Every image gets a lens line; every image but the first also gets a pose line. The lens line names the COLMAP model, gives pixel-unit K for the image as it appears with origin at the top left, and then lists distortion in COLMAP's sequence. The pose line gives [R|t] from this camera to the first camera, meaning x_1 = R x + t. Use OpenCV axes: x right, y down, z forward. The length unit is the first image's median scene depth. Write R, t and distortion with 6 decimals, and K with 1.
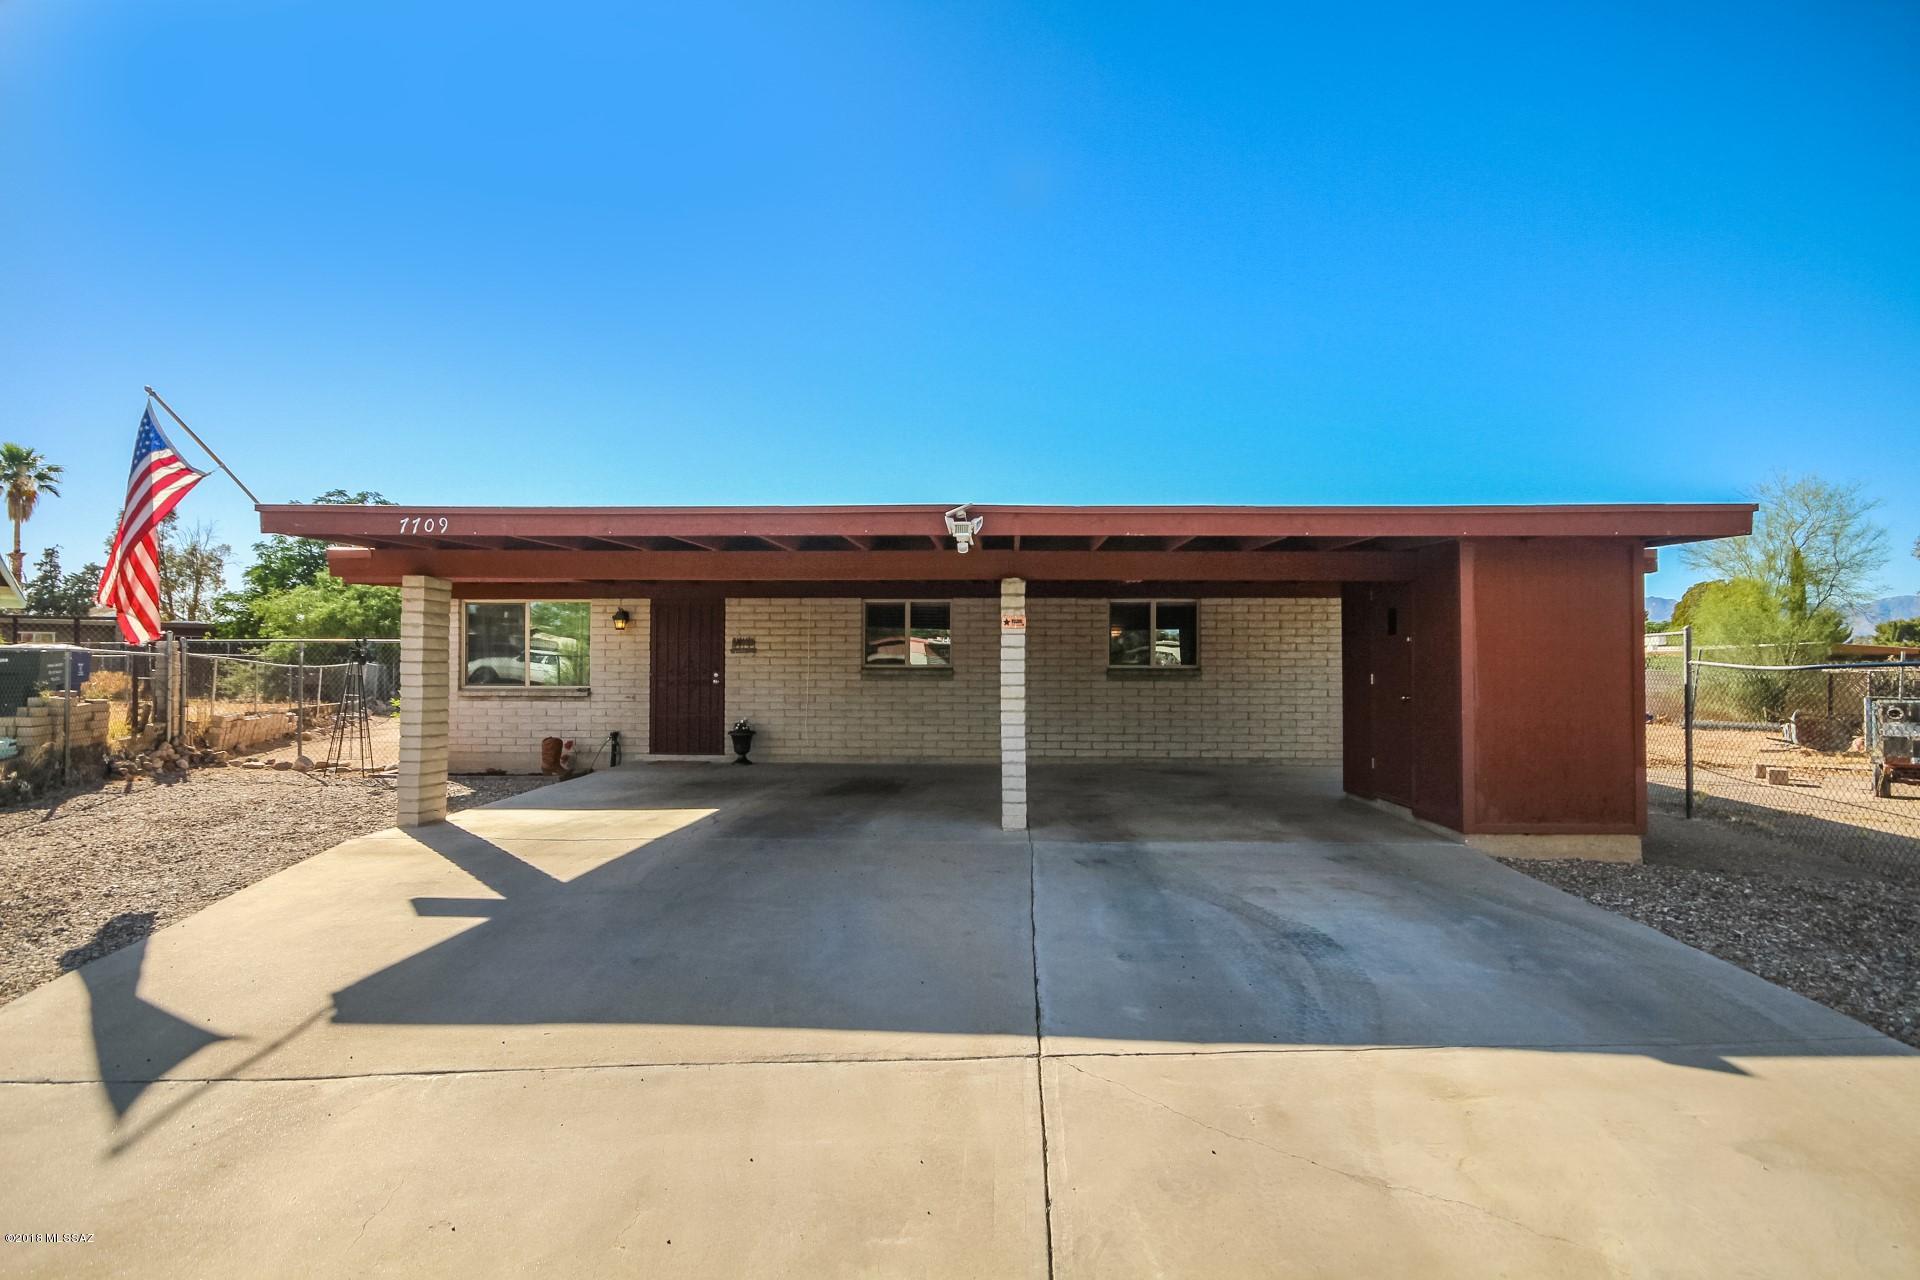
lens RADIAL K [[956.2, 0, 956.4], [0, 956.2, 645.3], [0, 0, 1]] dist [0.001427, 0.000774]
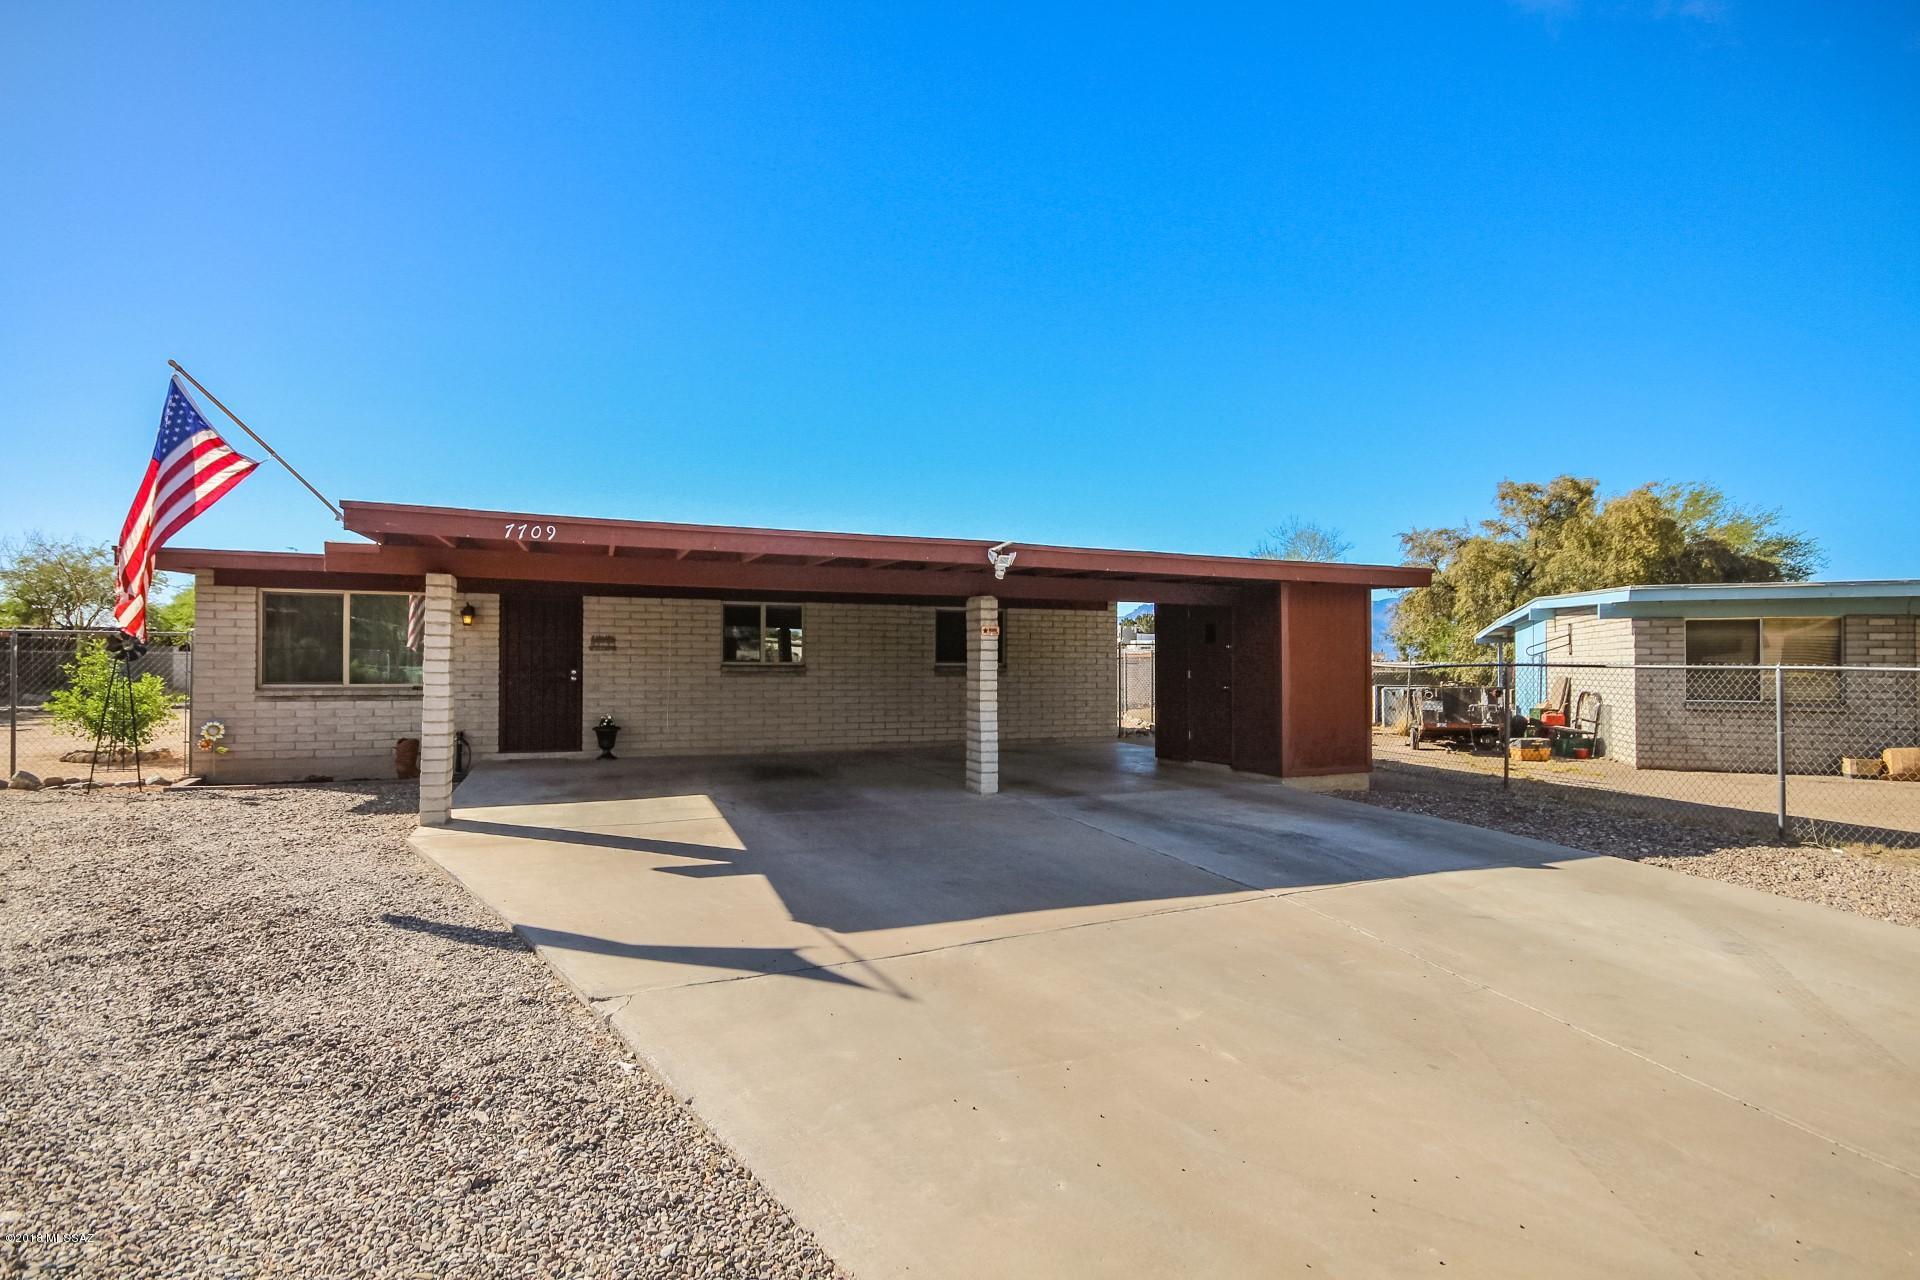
lens RADIAL K [[956.2, 0, 959.1], [0, 956.2, 643.0], [0, 0, 1]] dist [0.001427, 0.000774]
pose [[0.909308, 0.010788, 0.415984, -0.309546], [-0.011894, 0.999929, 0.000068, -0.004550], [-0.415954, -0.005010, 0.909372, -0.086061]]
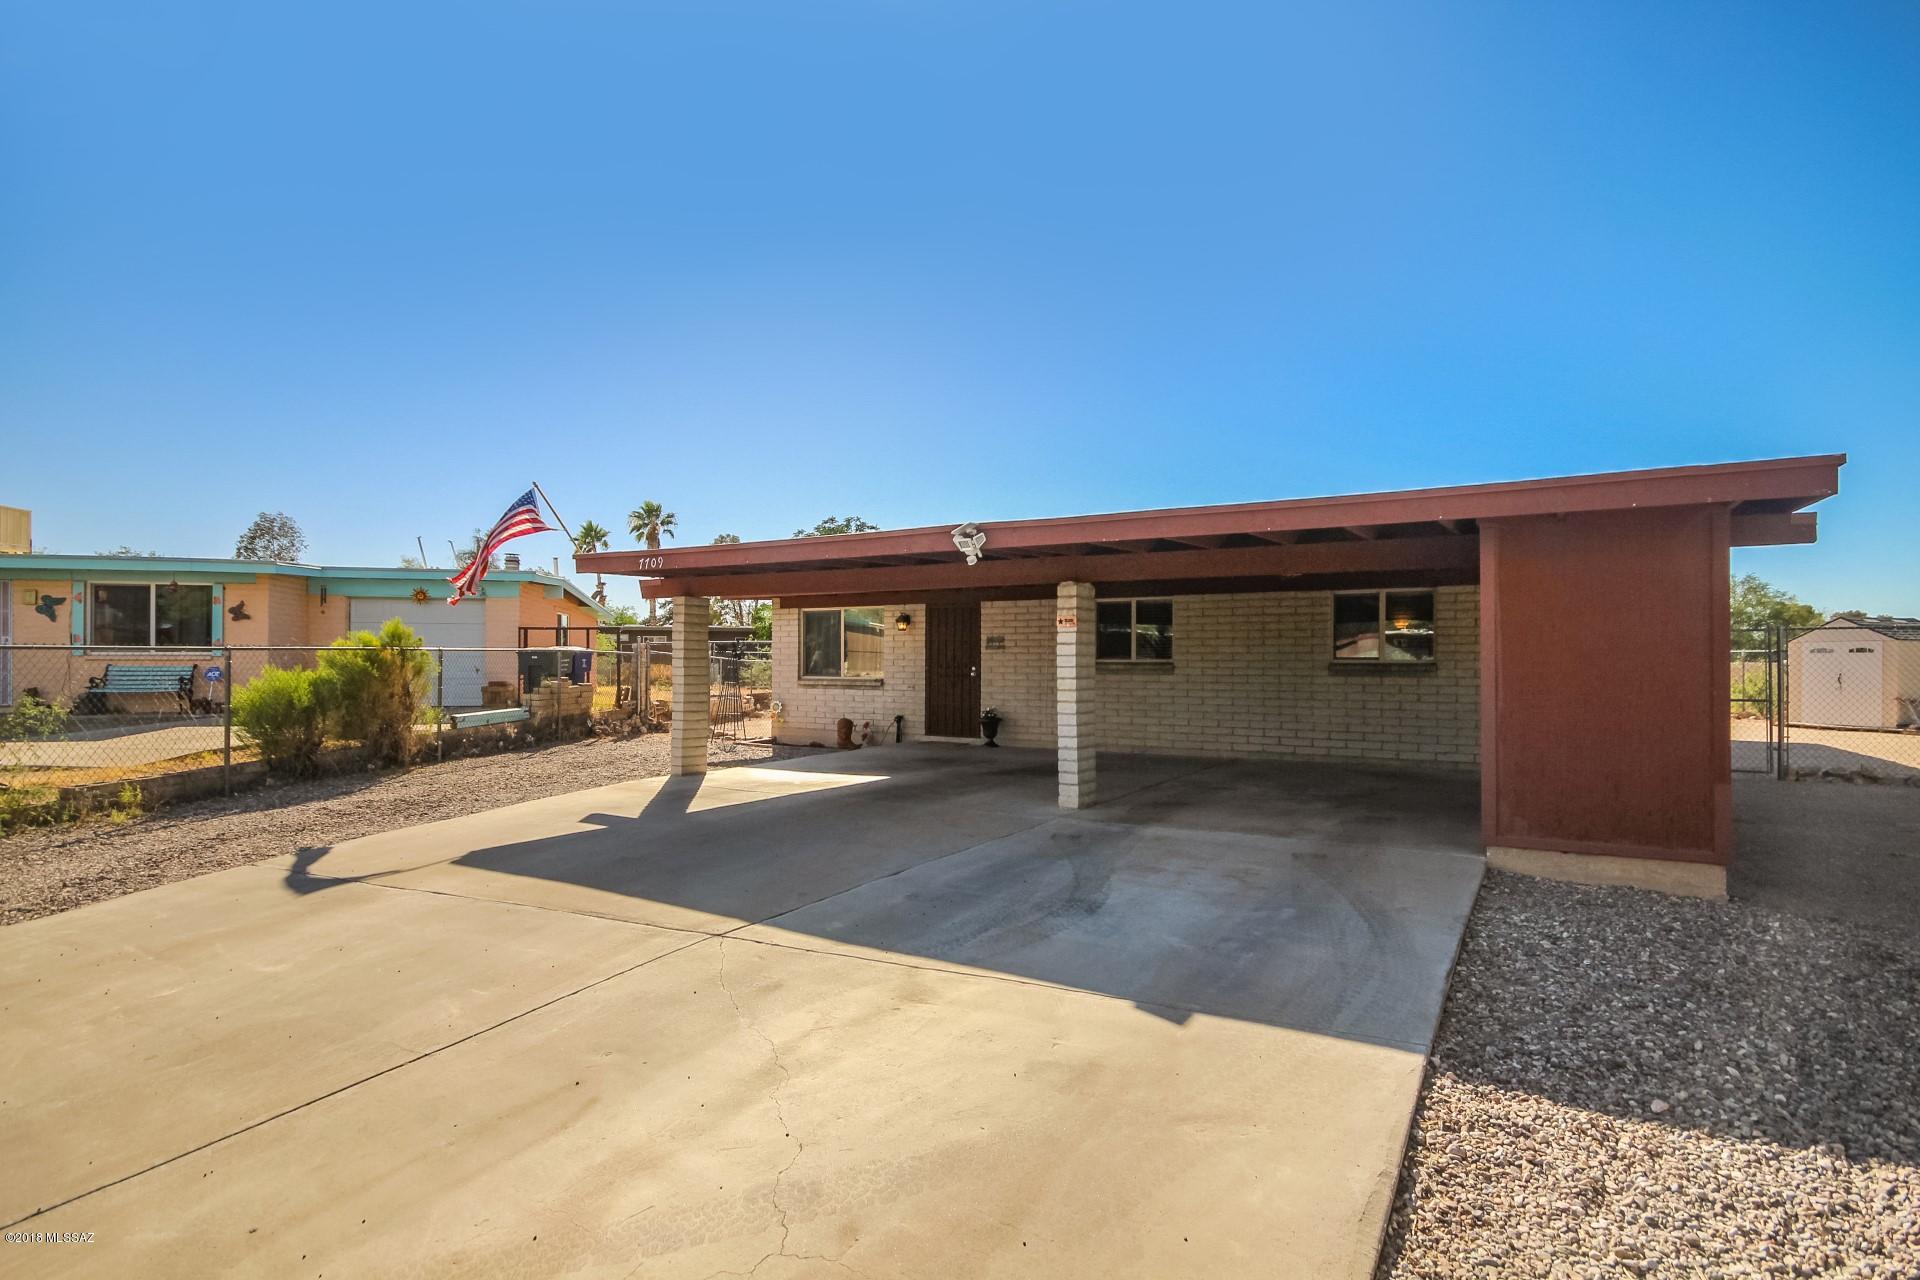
lens RADIAL K [[956.2, 0, 963.7], [0, 956.2, 649.9], [0, 0, 1]] dist [0.001427, 0.000774]
pose [[0.879839, -0.005456, -0.475241, 0.293402], [0.010483, 0.999914, 0.007928, -0.000683], [0.475157, -0.011957, 0.879820, -0.019329]]
